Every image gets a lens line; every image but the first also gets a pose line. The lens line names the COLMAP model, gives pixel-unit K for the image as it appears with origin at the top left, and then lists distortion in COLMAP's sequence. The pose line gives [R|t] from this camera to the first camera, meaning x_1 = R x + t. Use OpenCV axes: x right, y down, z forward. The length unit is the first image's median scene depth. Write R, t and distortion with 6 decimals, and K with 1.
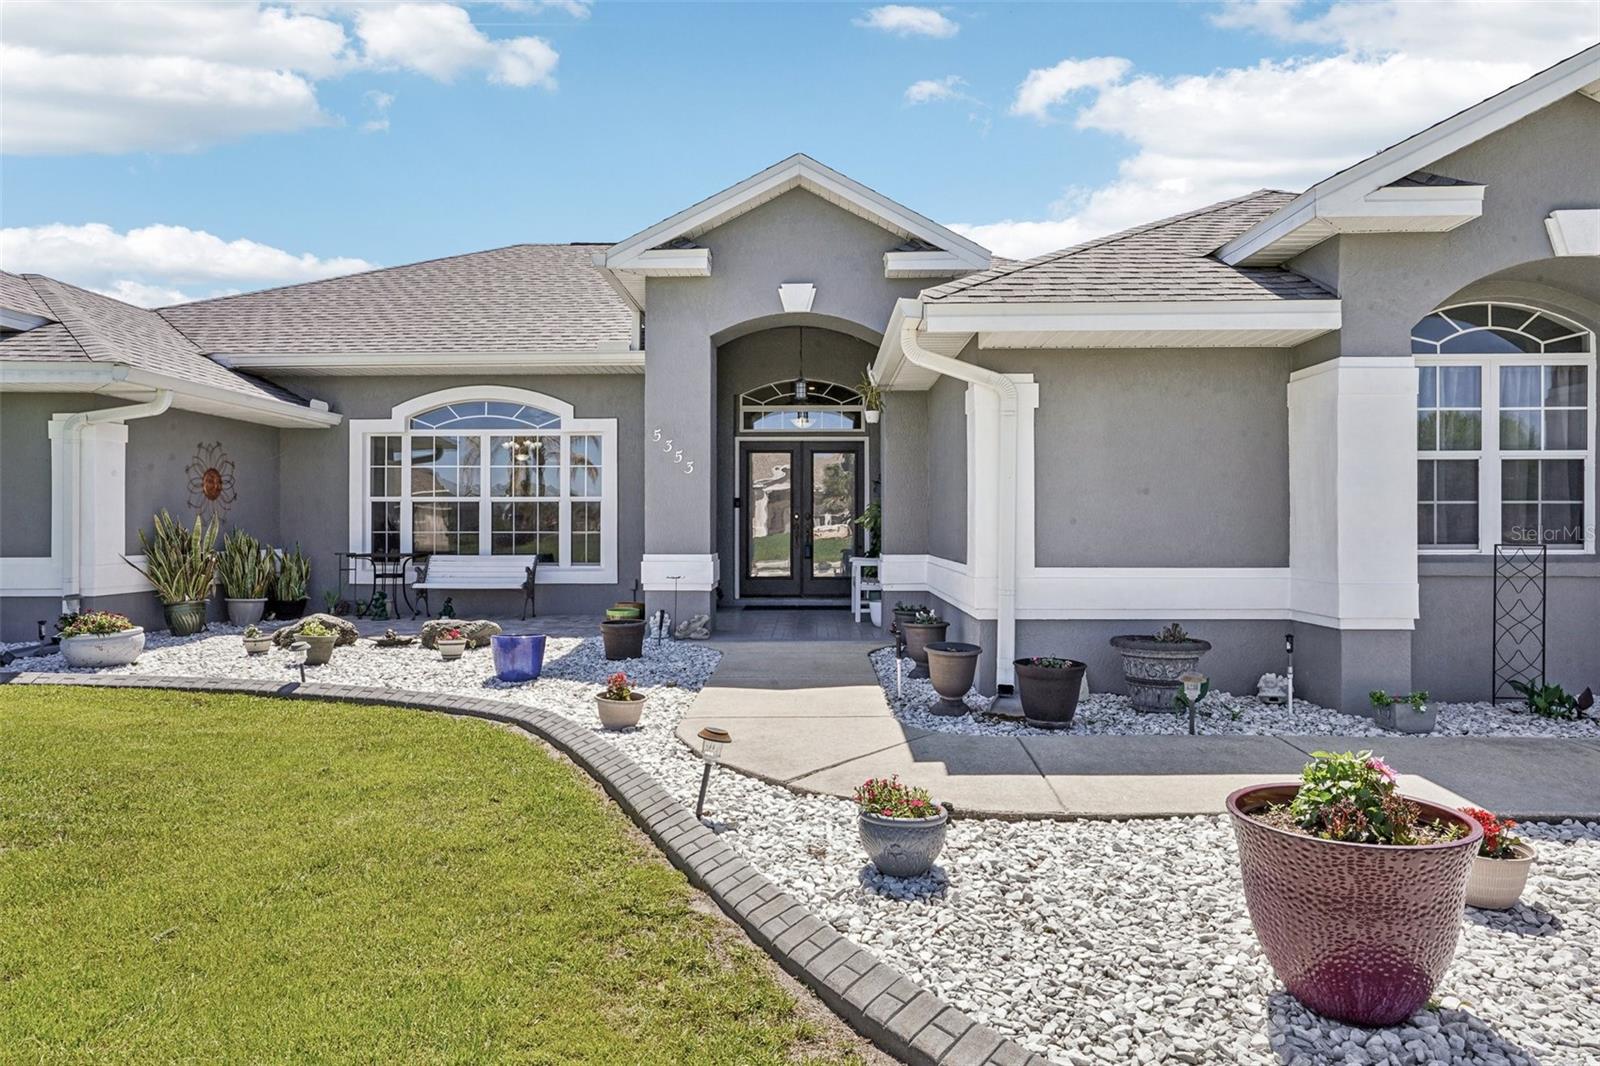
lens RADIAL K [[1009.0, 0, 800.0], [0, 1009.0, 533.0], [0, 0, 1]] dist [0.000729, 0.000283]
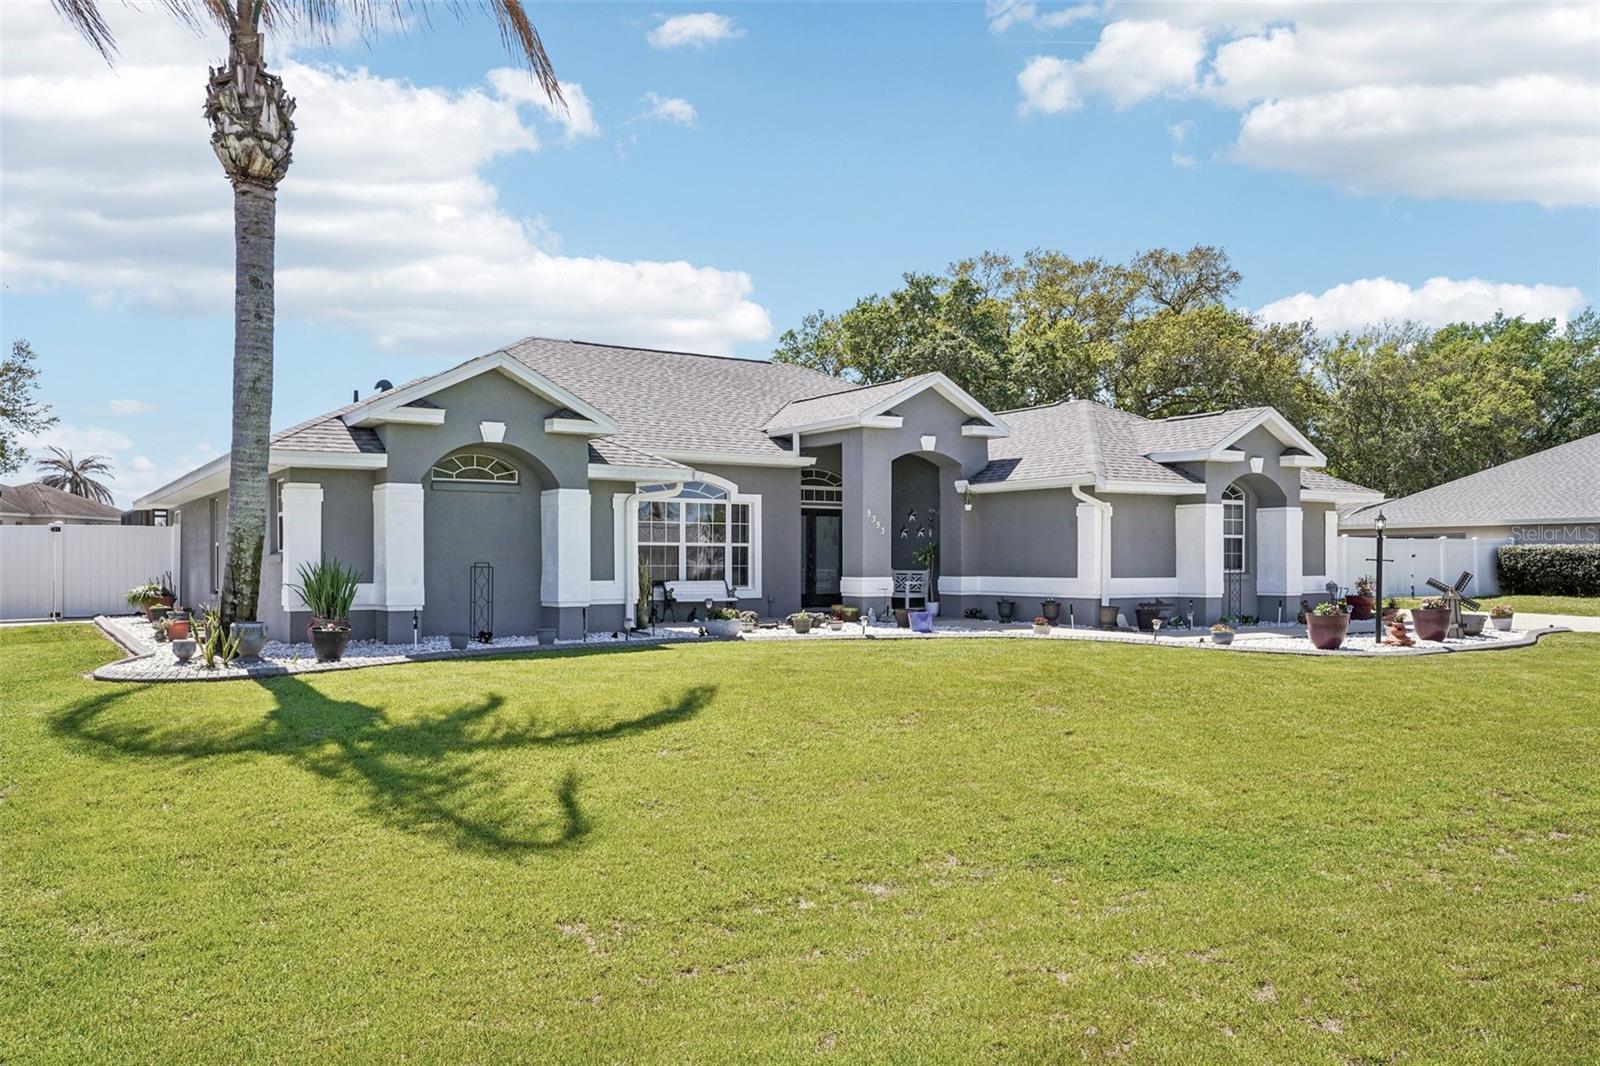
lens RADIAL K [[1115.3, 0, 800.0], [0, 1115.3, 533.0], [0, 0, 1]] dist [0.048867, 0.000538]
pose [[0.812011, 0.007424, 0.583594, -1.335574], [0.004187, 0.999819, -0.018545, -0.021581], [-0.583627, 0.017502, 0.811834, -0.539497]]
